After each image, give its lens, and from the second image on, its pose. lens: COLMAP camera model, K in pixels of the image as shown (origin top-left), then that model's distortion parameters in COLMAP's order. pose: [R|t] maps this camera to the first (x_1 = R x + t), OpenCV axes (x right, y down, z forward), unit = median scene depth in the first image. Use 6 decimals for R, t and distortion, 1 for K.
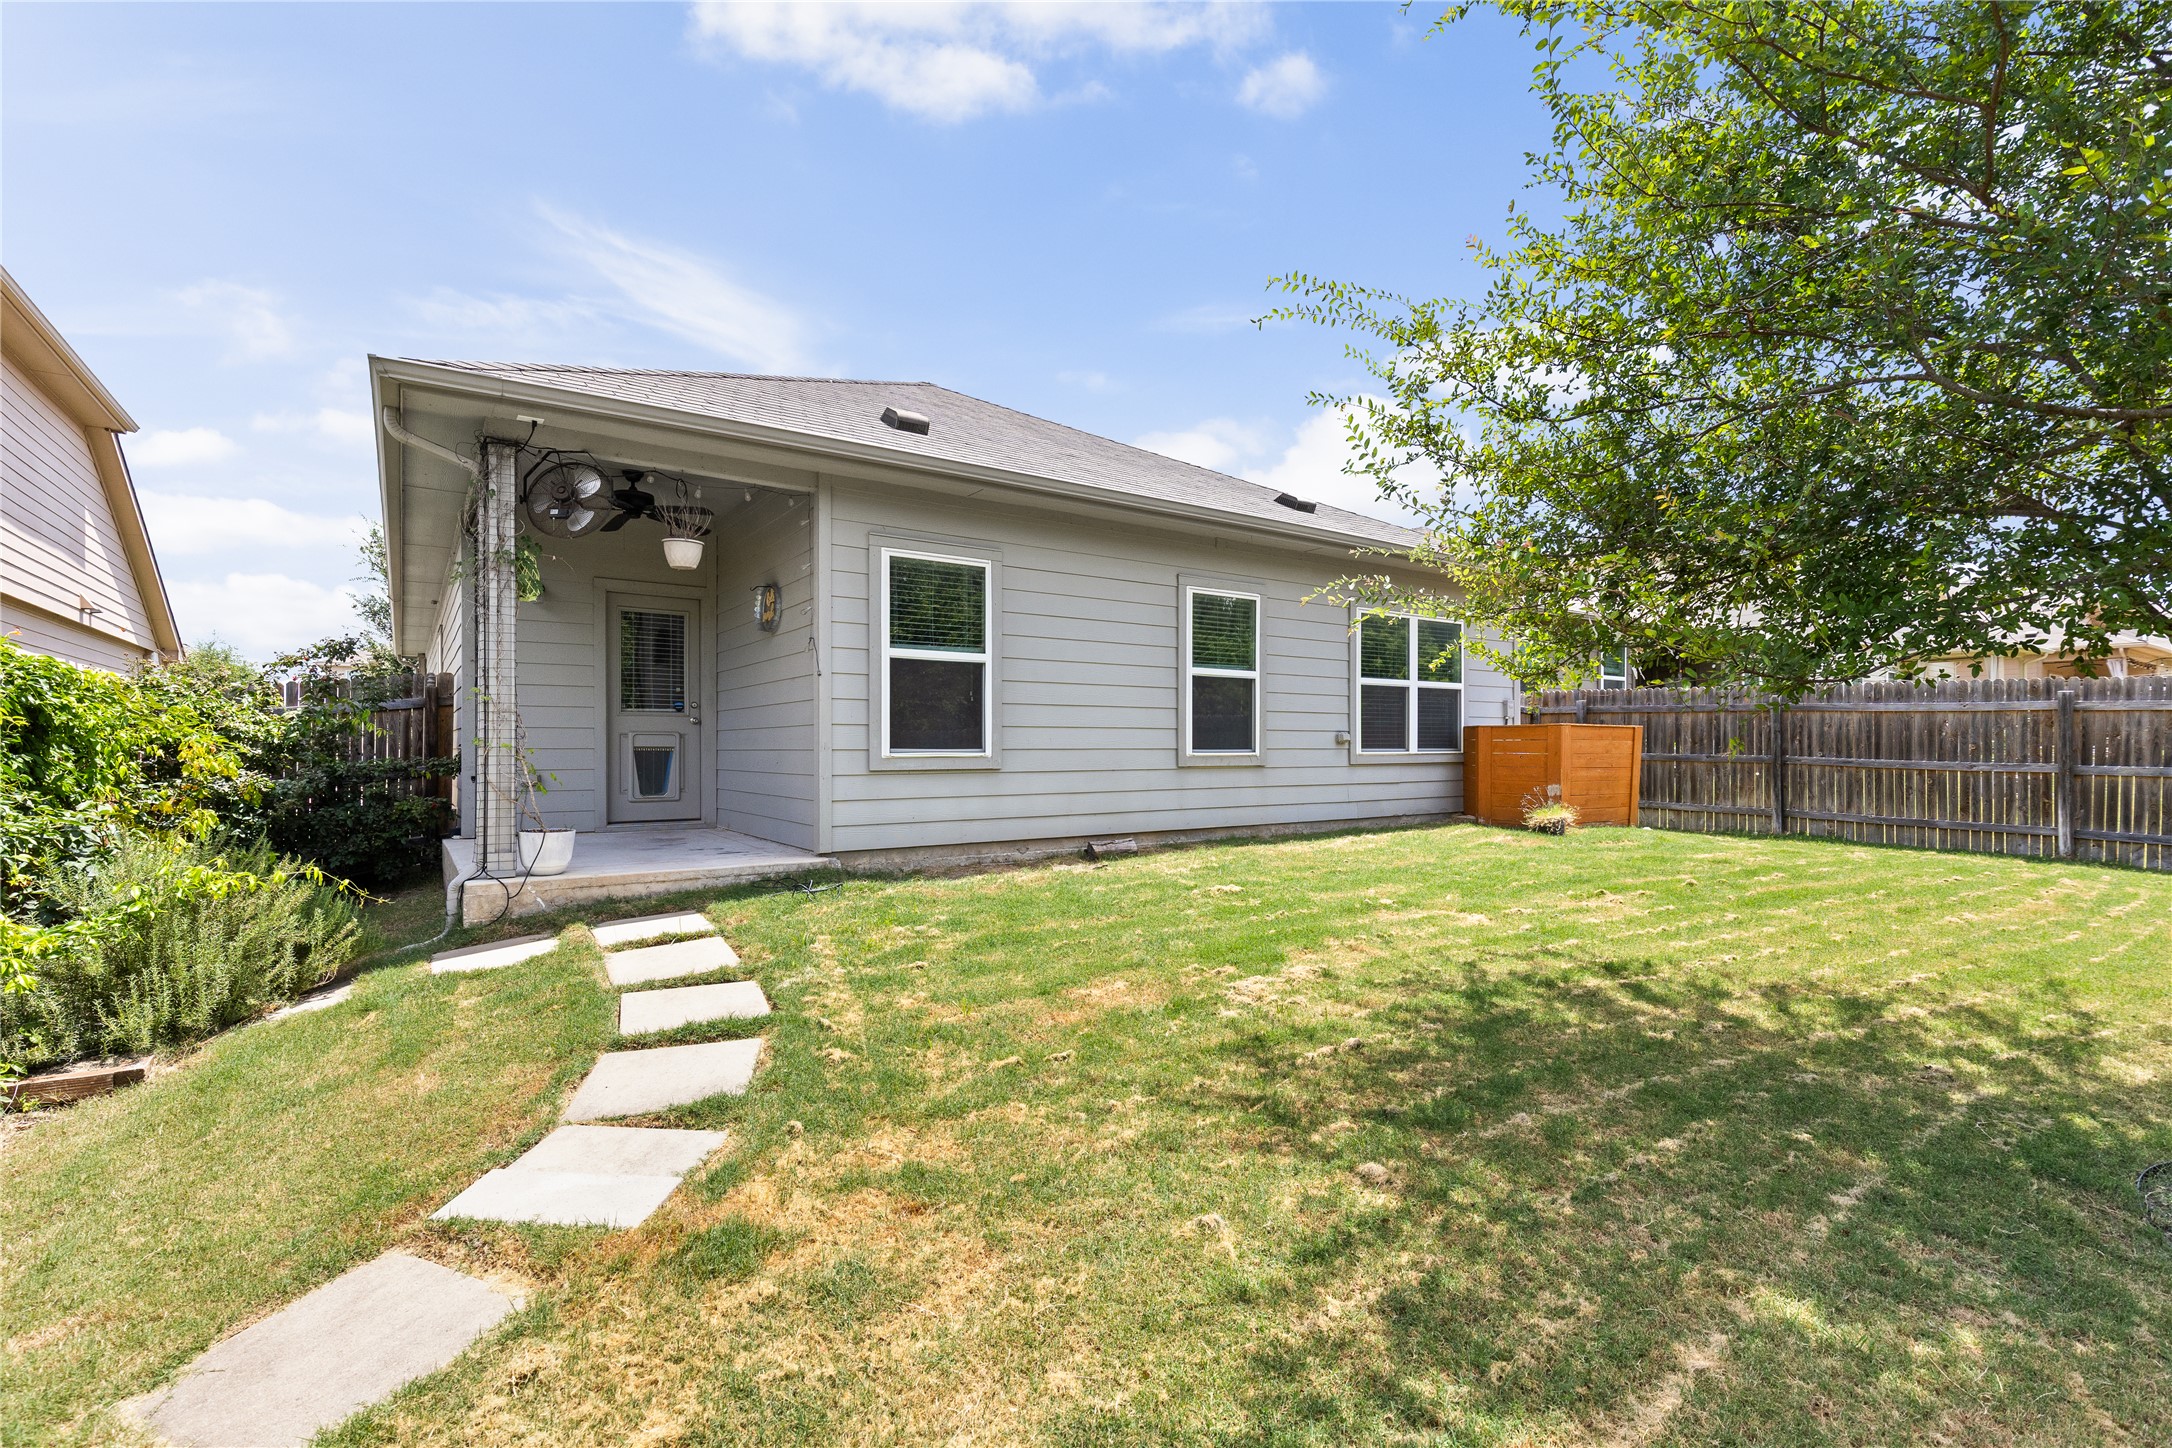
lens RADIAL K [[979.9, 0, 1087.3], [0, 979.9, 743.2], [0, 0, 1]] dist [0.005784, 0.000761]
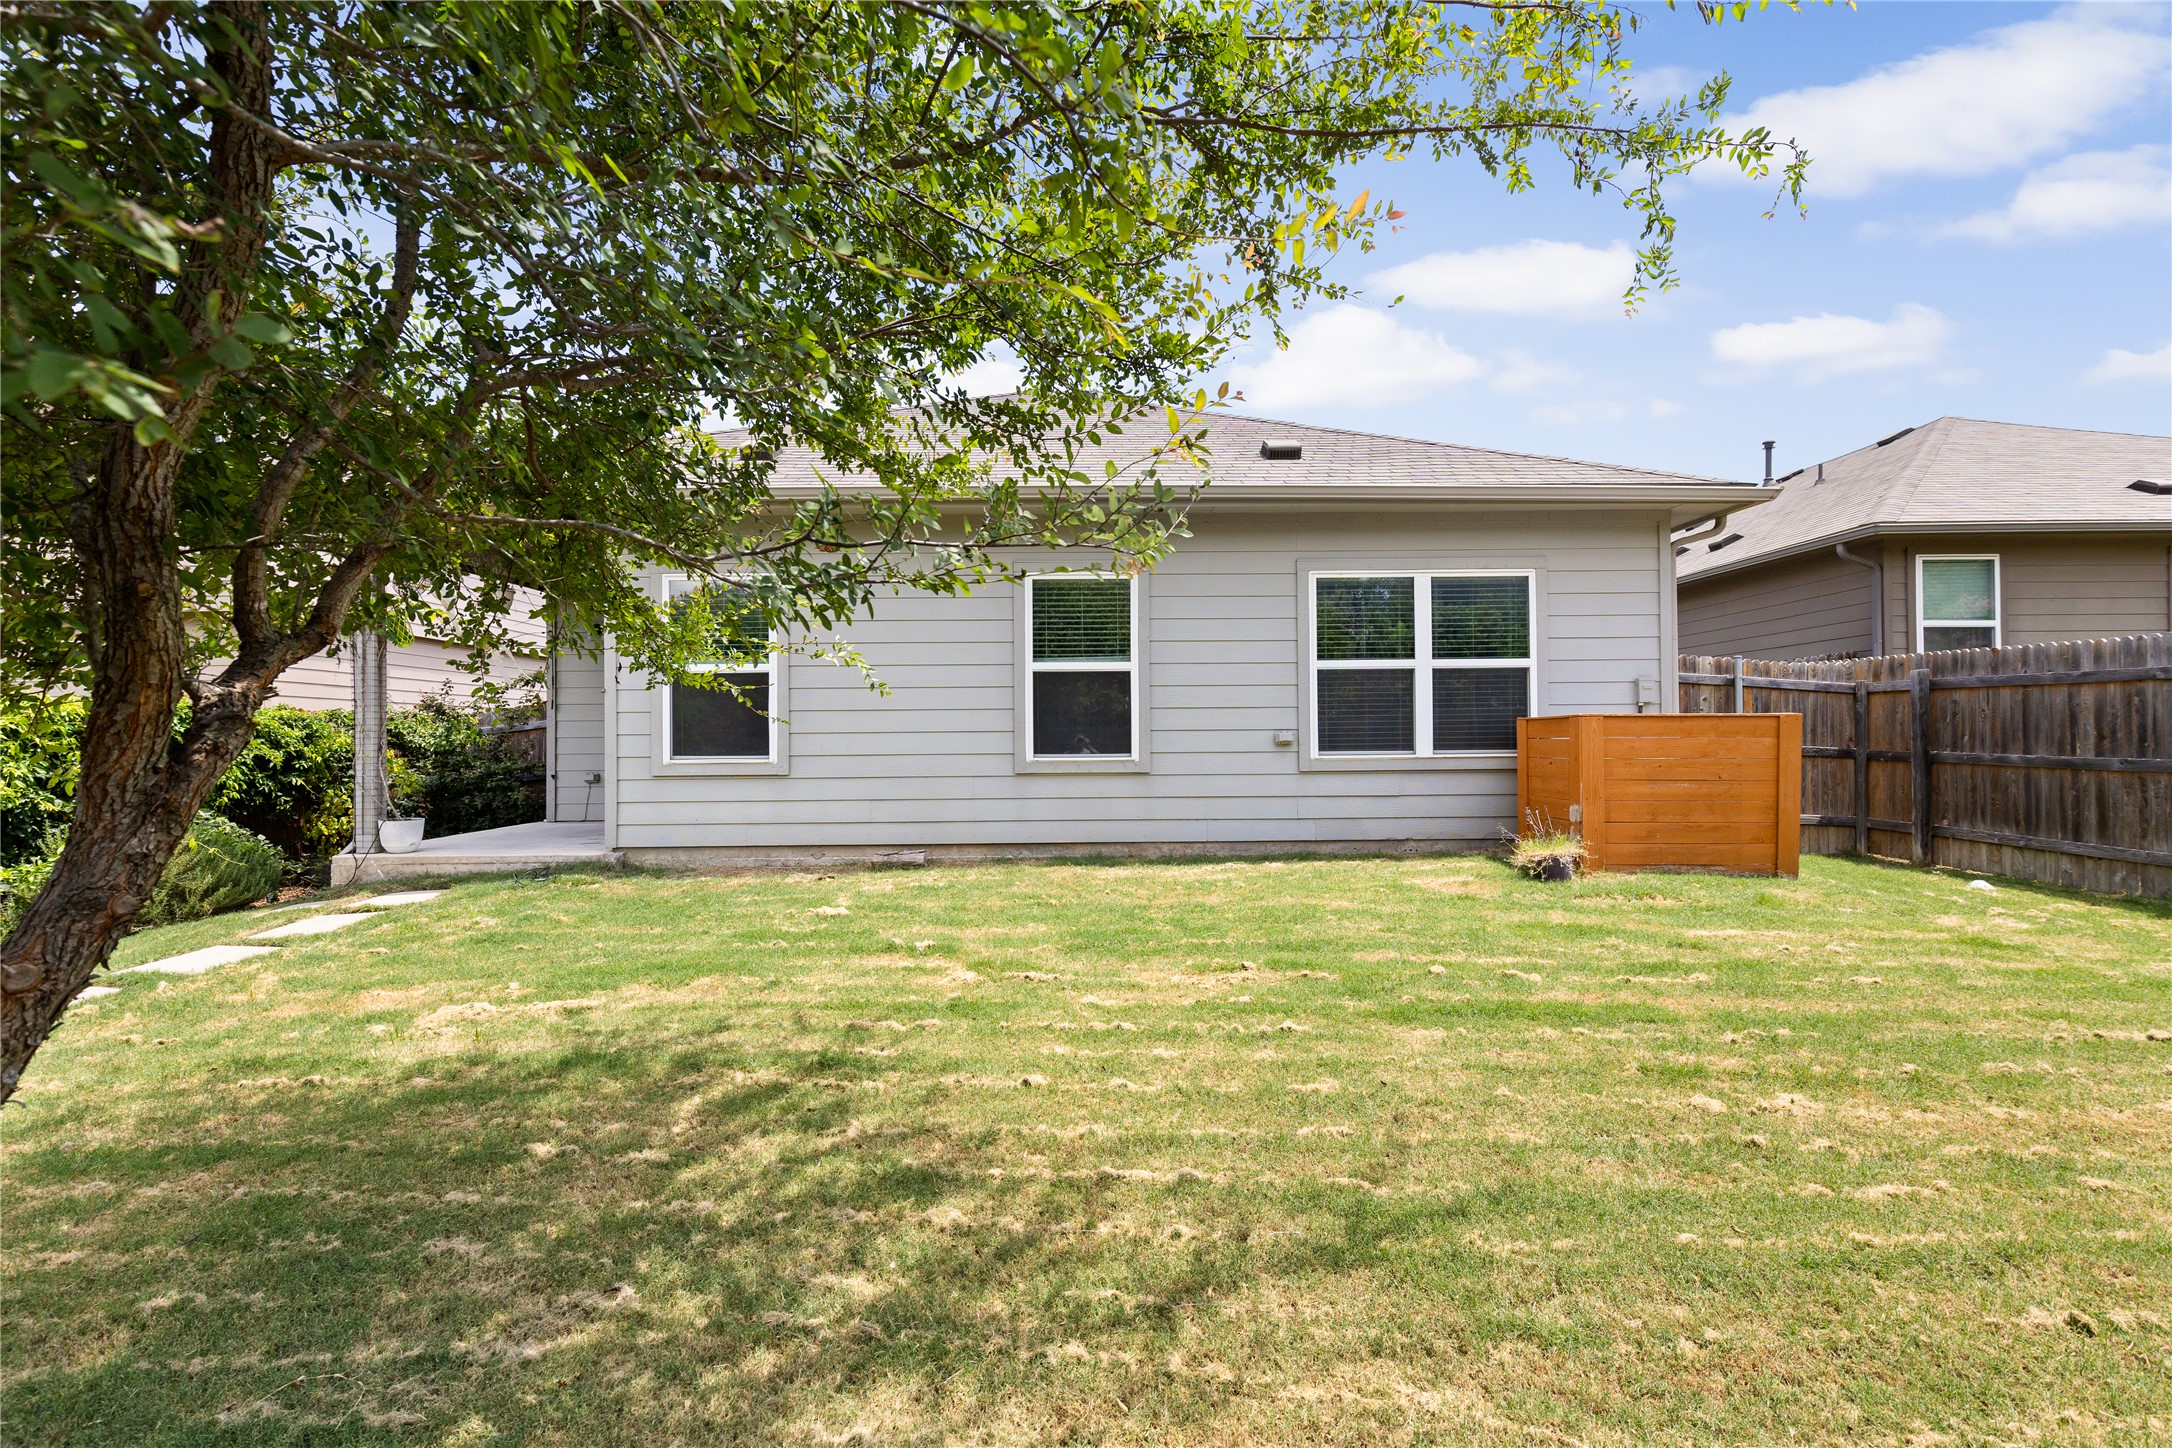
lens RADIAL K [[952.7, 0, 1079.0], [0, 952.7, 756.3], [0, 0, 1]] dist [0.003202, 0.000043]
pose [[0.830581, -0.003057, -0.556889, 0.600373], [0.009041, 0.999927, 0.007995, 0.001658], [0.556824, -0.011675, 0.830548, 0.291474]]
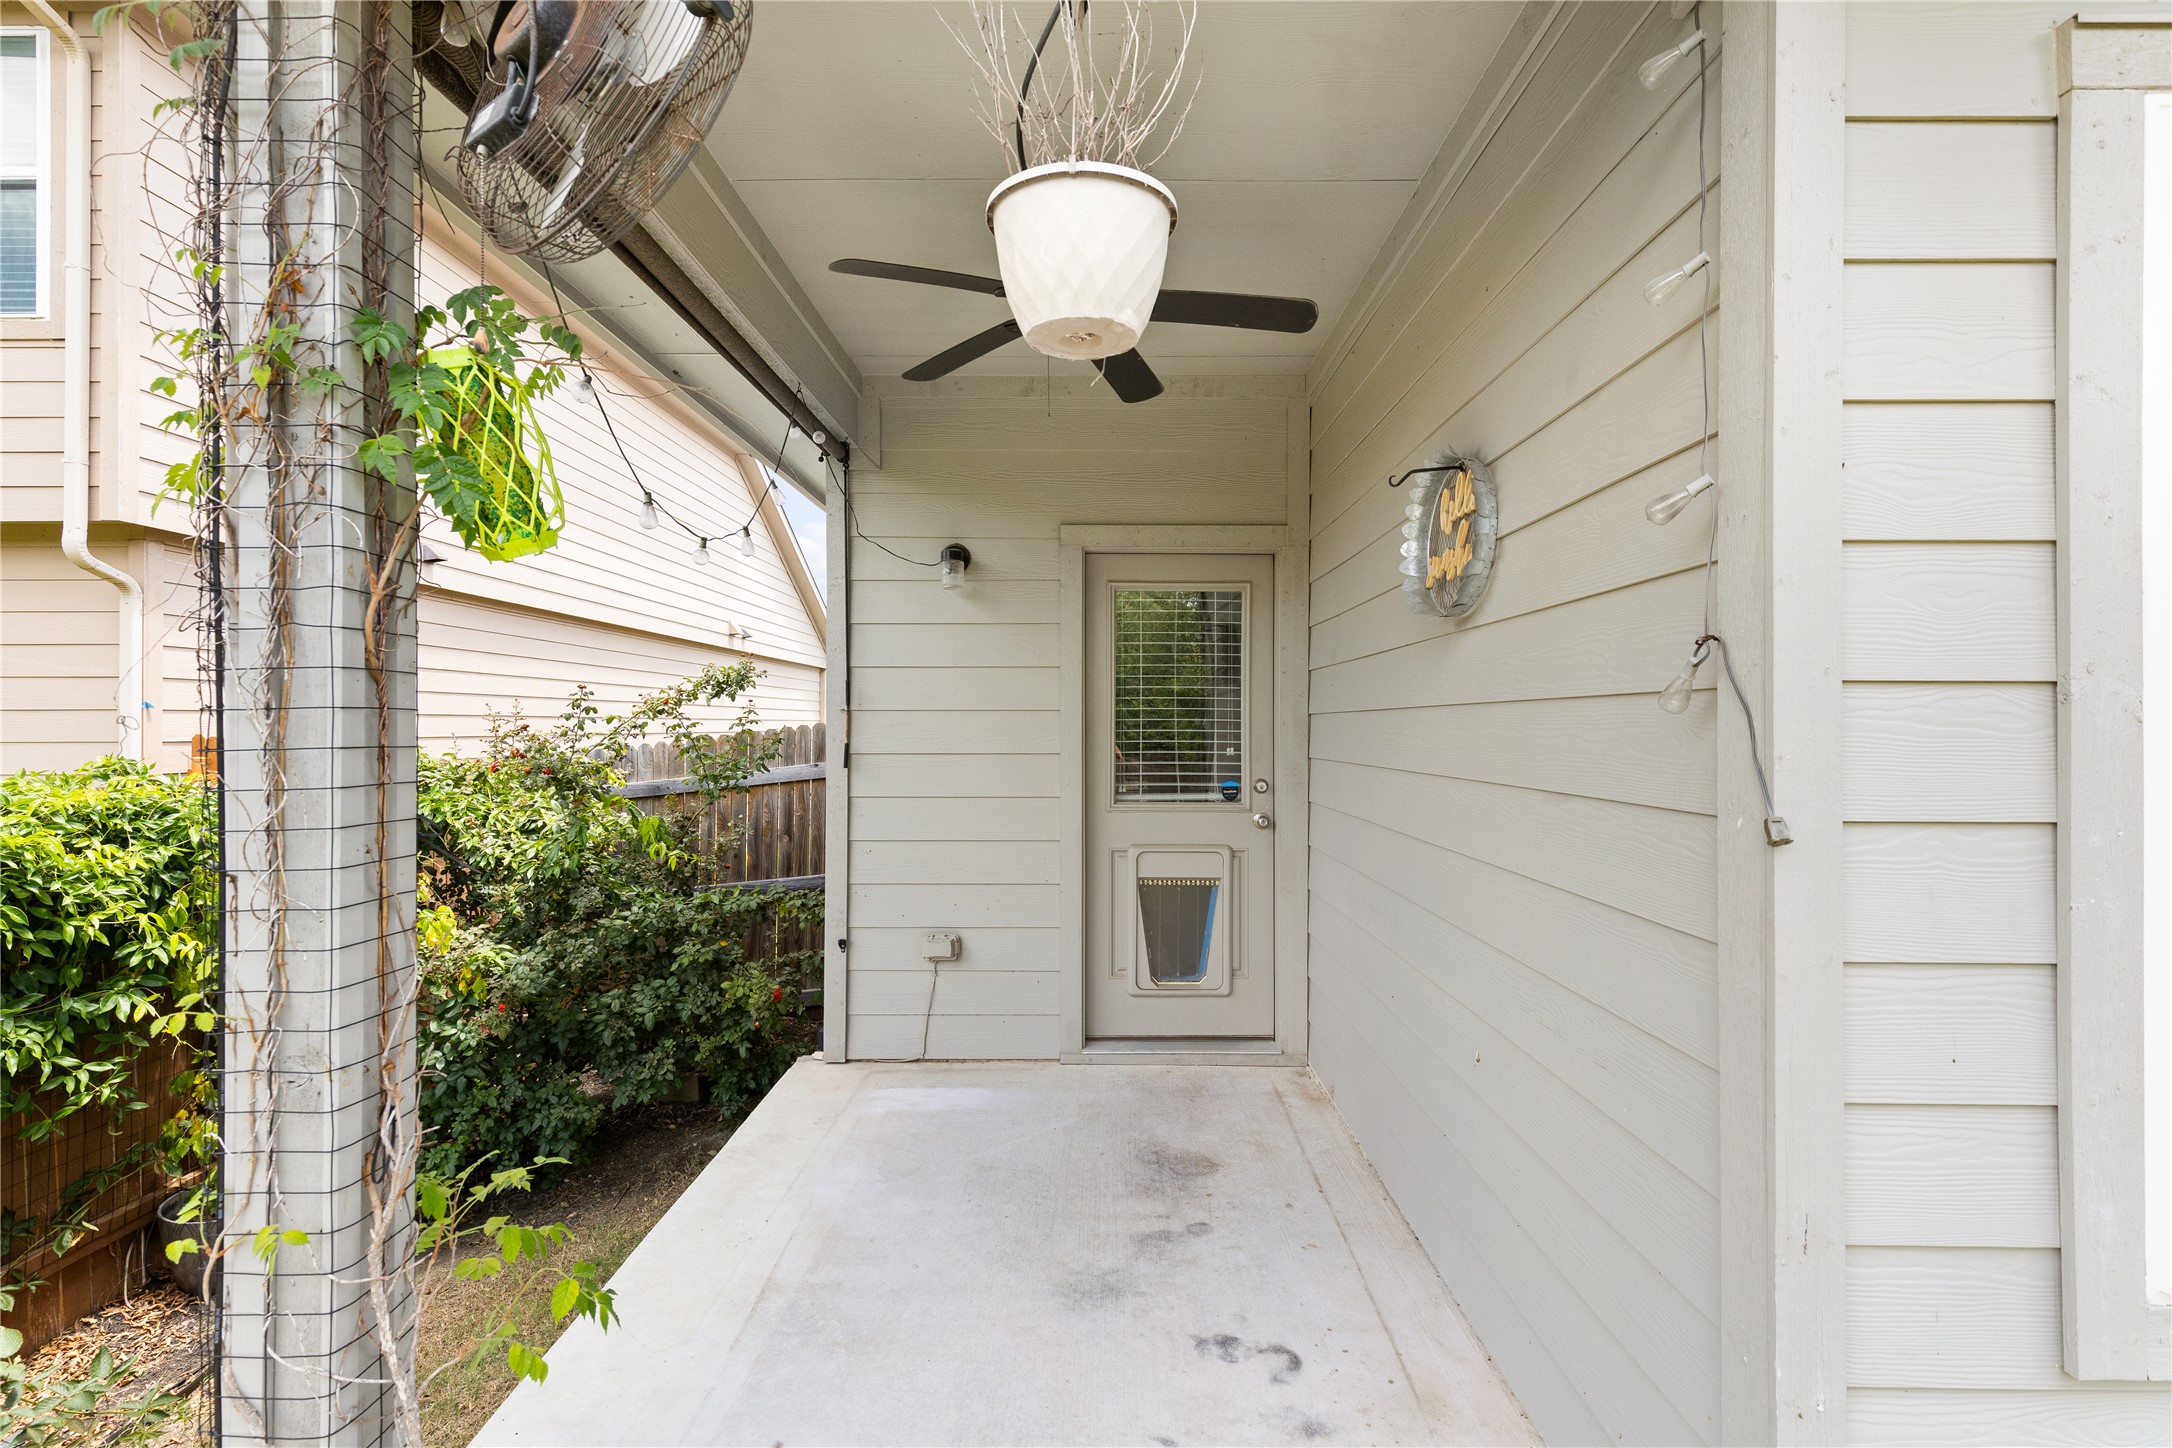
lens RADIAL K [[979.9, 0, 1083.8], [0, 979.9, 719.7], [0, 0, 1]] dist [0.005784, 0.000761]
pose [[0.814975, -0.001682, -0.579493, -0.206751], [0.000389, 0.999997, -0.002355, -0.069448], [0.579495, 0.001694, 0.814974, 0.589061]]
